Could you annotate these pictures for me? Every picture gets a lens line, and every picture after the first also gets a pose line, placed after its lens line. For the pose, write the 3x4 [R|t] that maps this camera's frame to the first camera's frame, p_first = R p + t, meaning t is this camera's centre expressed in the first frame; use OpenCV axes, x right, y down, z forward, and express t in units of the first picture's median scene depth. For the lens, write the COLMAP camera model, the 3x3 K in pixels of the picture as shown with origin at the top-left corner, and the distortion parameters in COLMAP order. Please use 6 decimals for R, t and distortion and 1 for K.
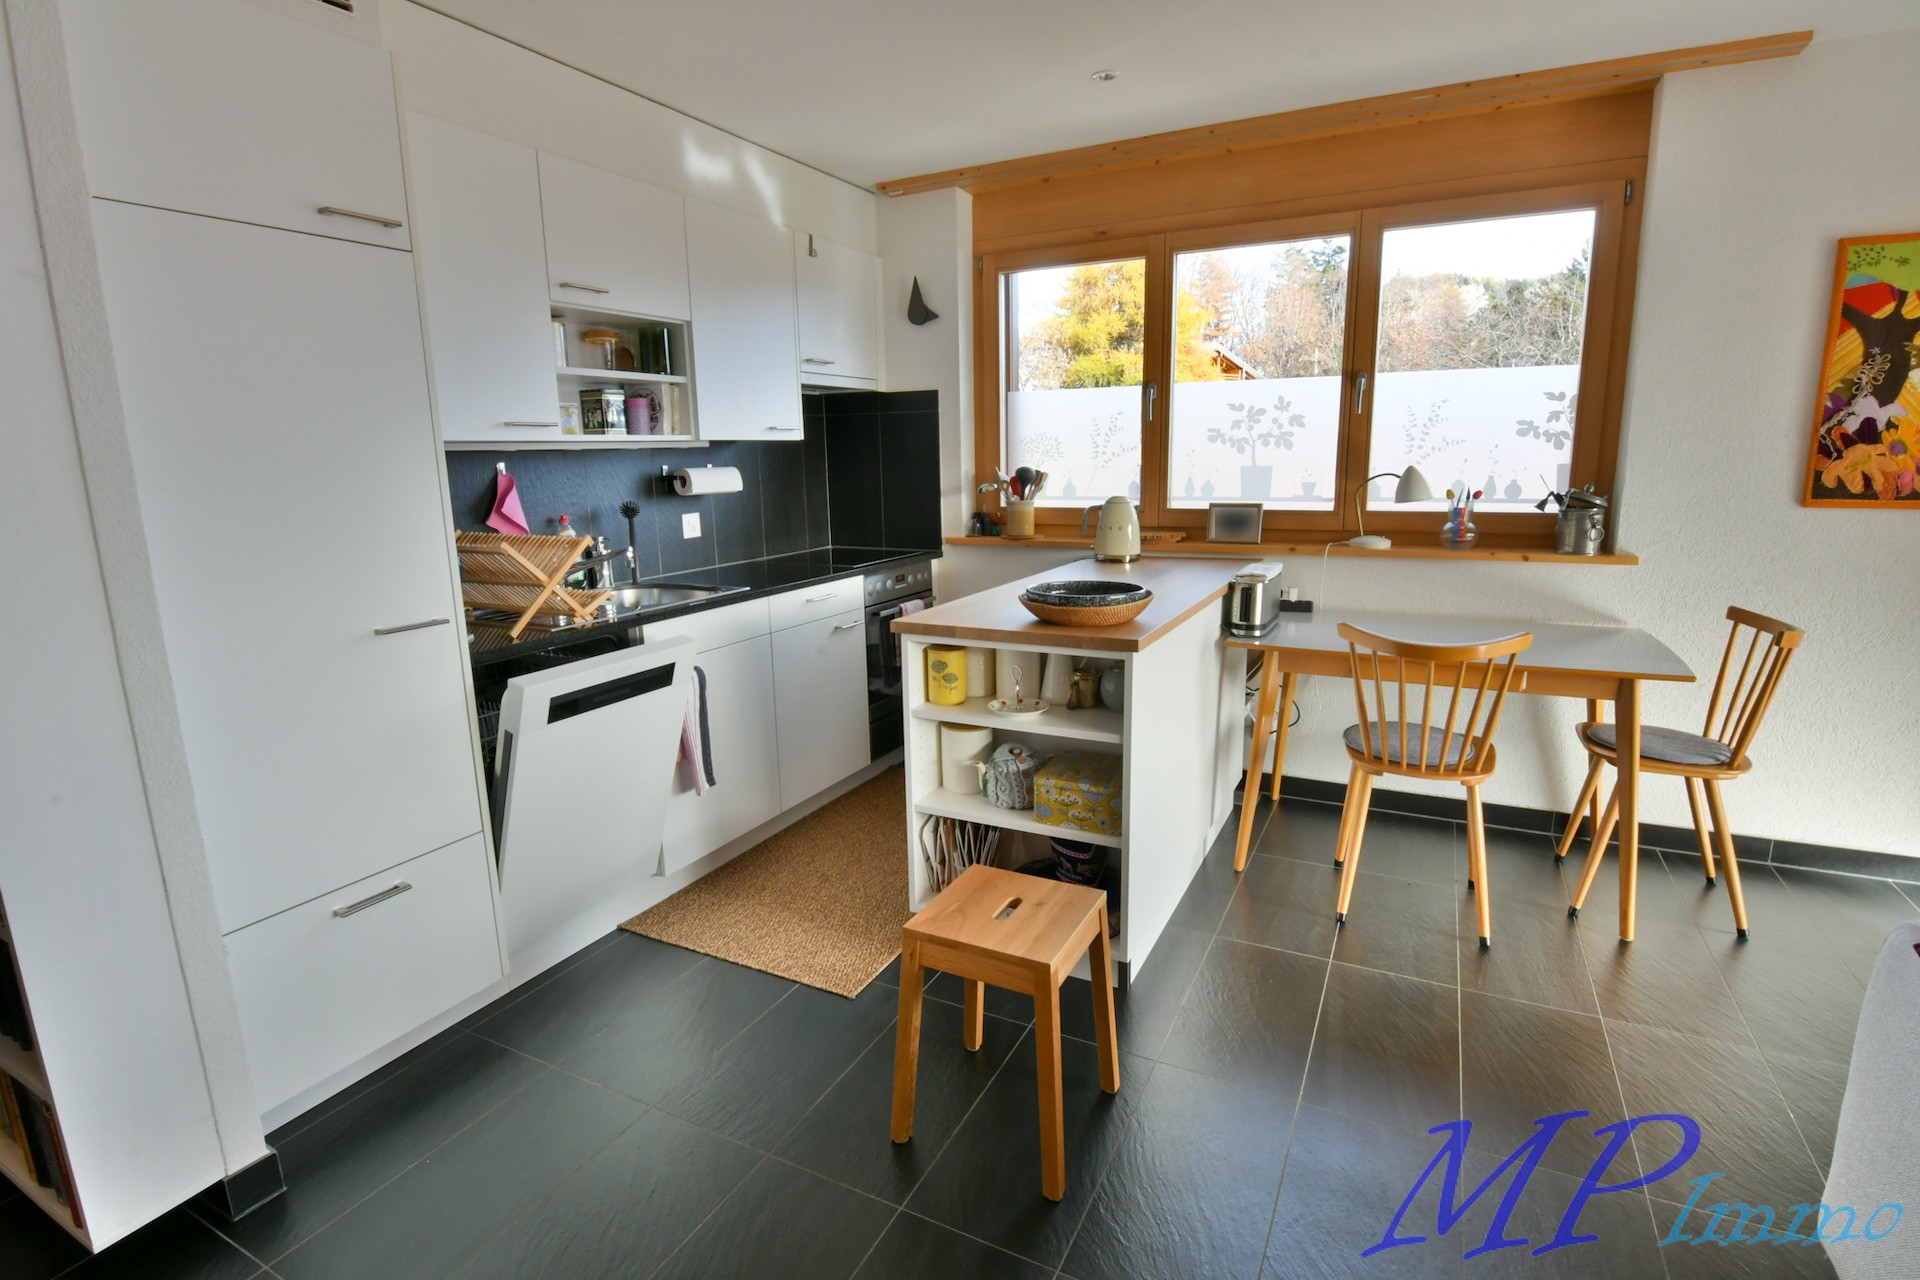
lens RADIAL K [[933.5, 0, 963.4], [0, 933.5, 643.5], [0, 0, 1]] dist [-0.009815, -0.008071]
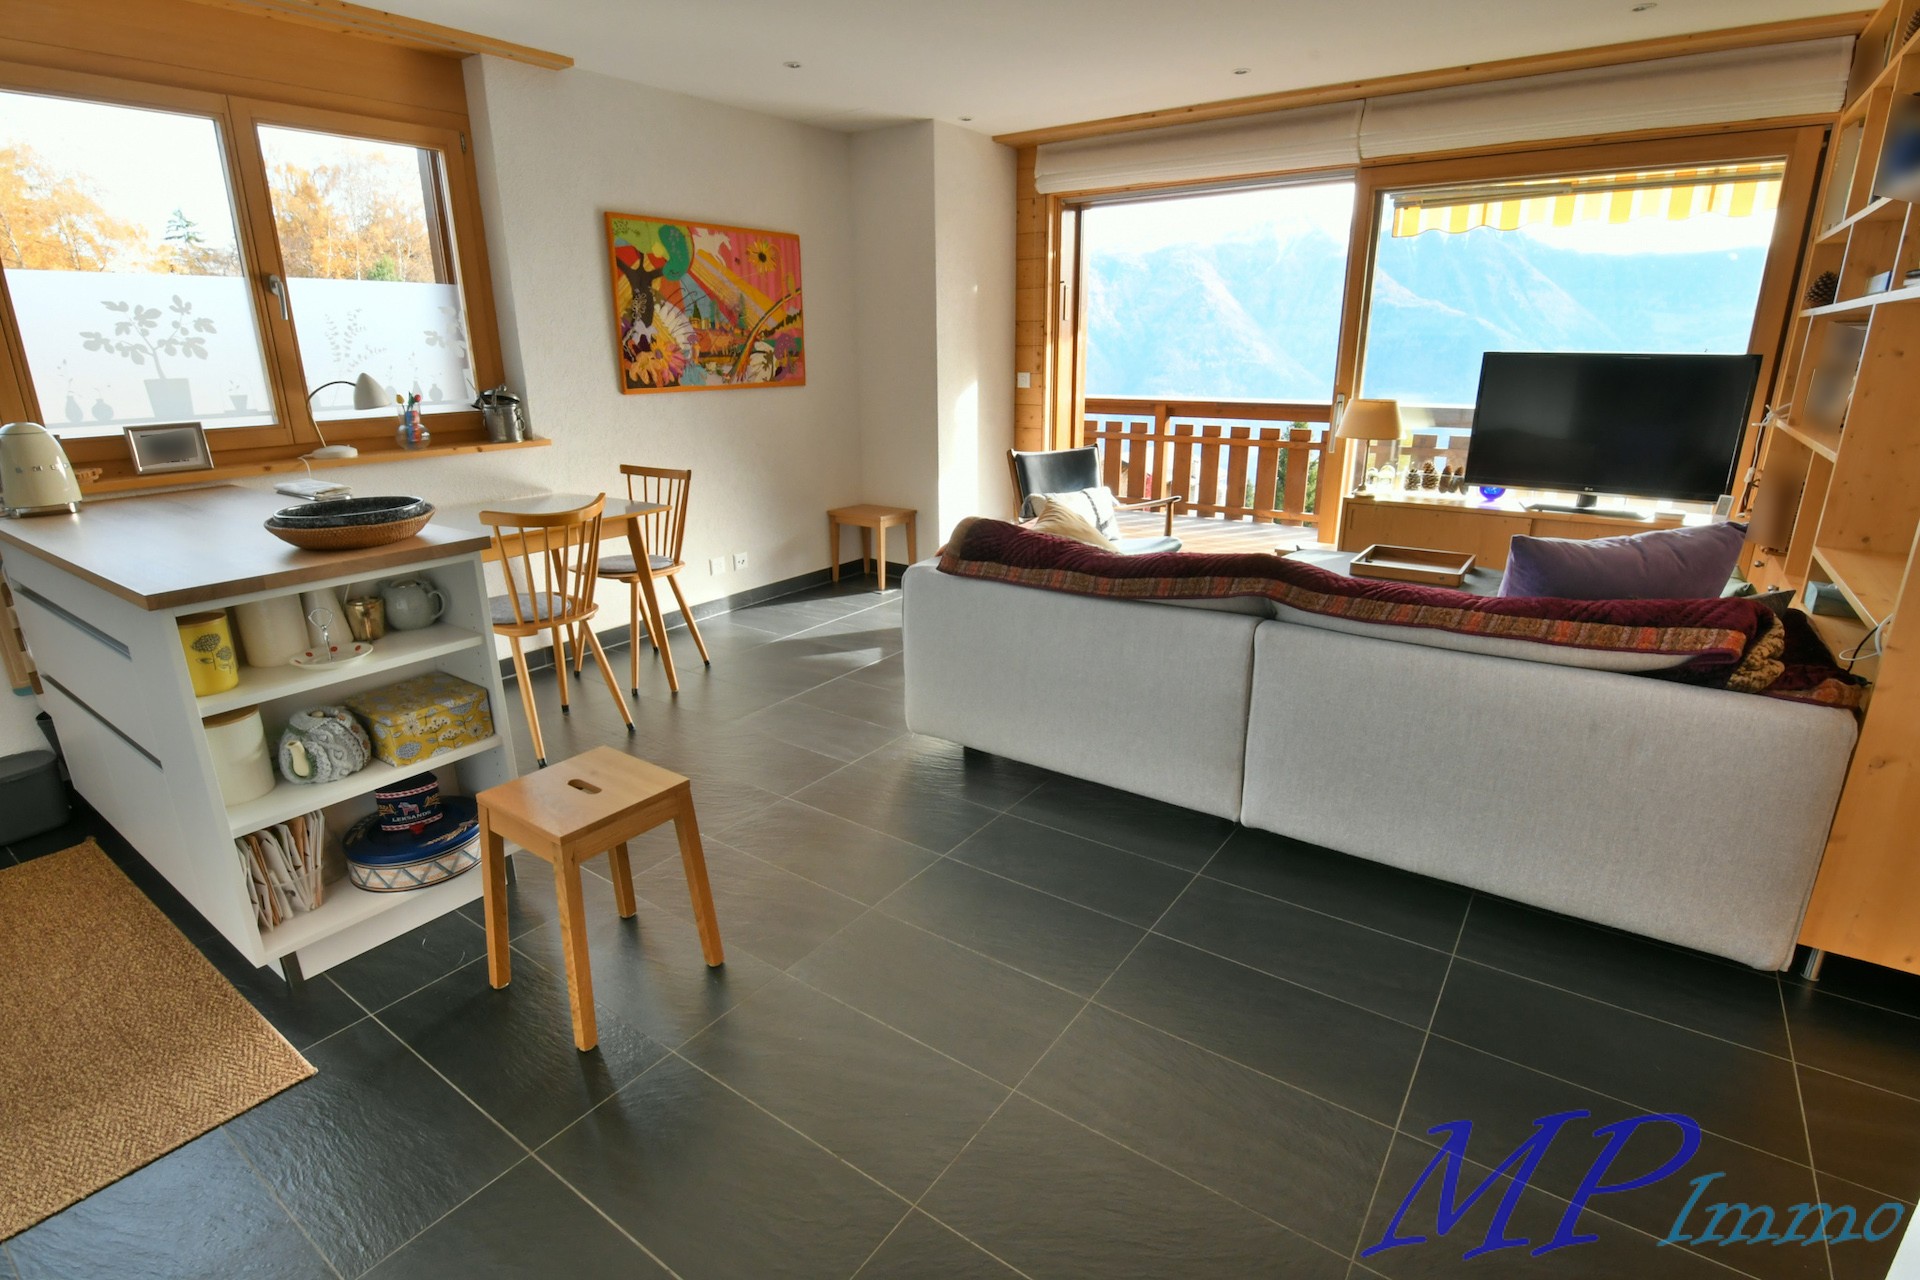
lens RADIAL K [[933.5, 0, 954.4], [0, 933.5, 639.9], [0, 0, 1]] dist [-0.009815, -0.008071]
pose [[0.155577, -0.280874, 0.947051, -0.483420], [0.203676, 0.947245, 0.247472, -0.030291], [-0.966598, 0.154391, 0.204577, 0.195145]]
